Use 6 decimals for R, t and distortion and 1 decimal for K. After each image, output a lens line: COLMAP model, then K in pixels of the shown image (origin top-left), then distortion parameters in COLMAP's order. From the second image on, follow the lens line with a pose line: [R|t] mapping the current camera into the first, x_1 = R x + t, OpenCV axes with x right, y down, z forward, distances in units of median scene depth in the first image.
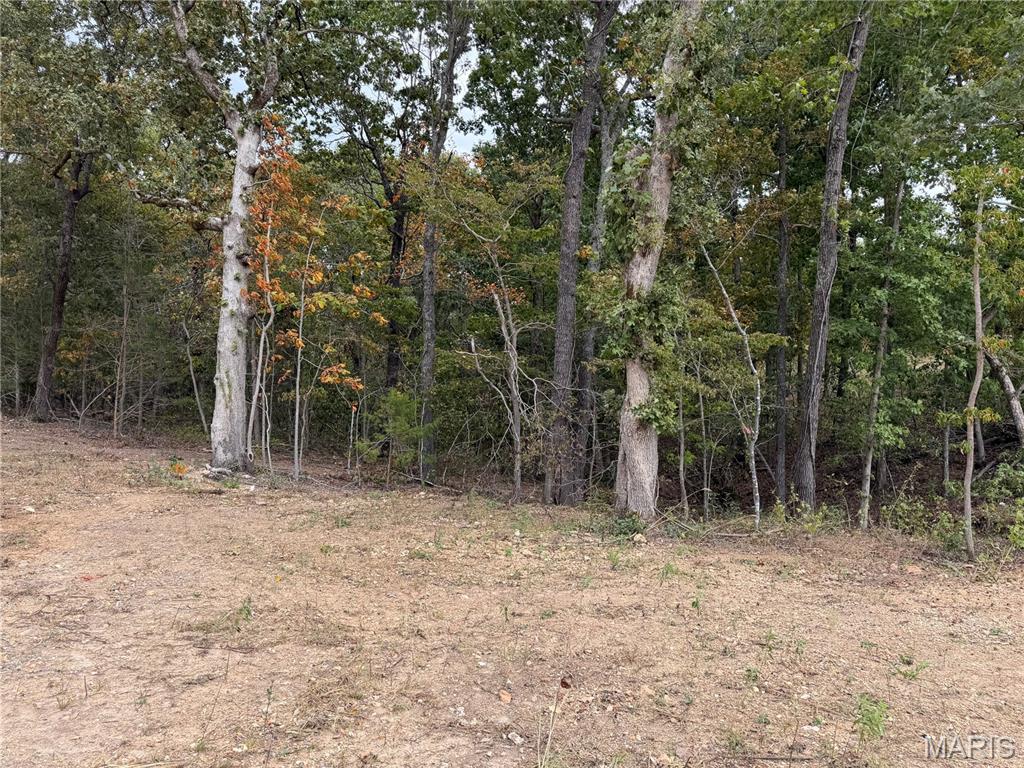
lens RADIAL K [[740.3, 0, 502.5], [0, 740.3, 379.2], [0, 0, 1]] dist [0.074104, -0.045073]
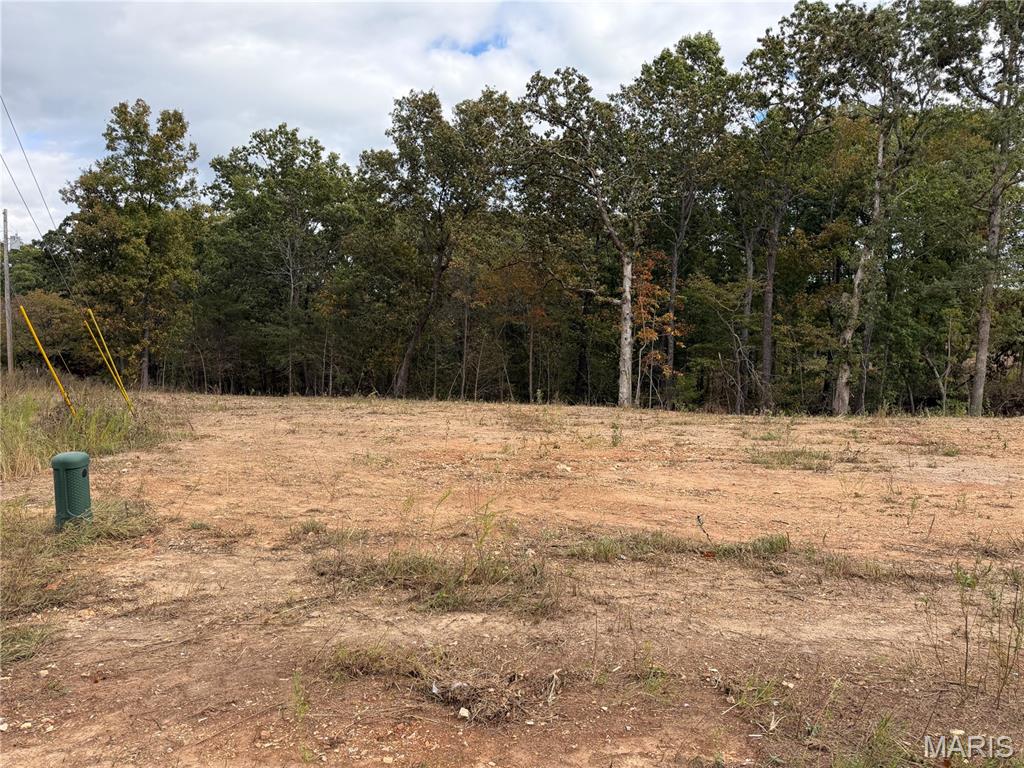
lens RADIAL K [[740.3, 0, 520.1], [0, 740.3, 383.8], [0, 0, 1]] dist [0.074104, -0.045073]
pose [[0.987978, 0.003851, 0.154545, -1.031639], [-0.003311, 0.999987, -0.003752, 0.048297], [-0.154557, 0.003195, 0.987979, -1.180895]]
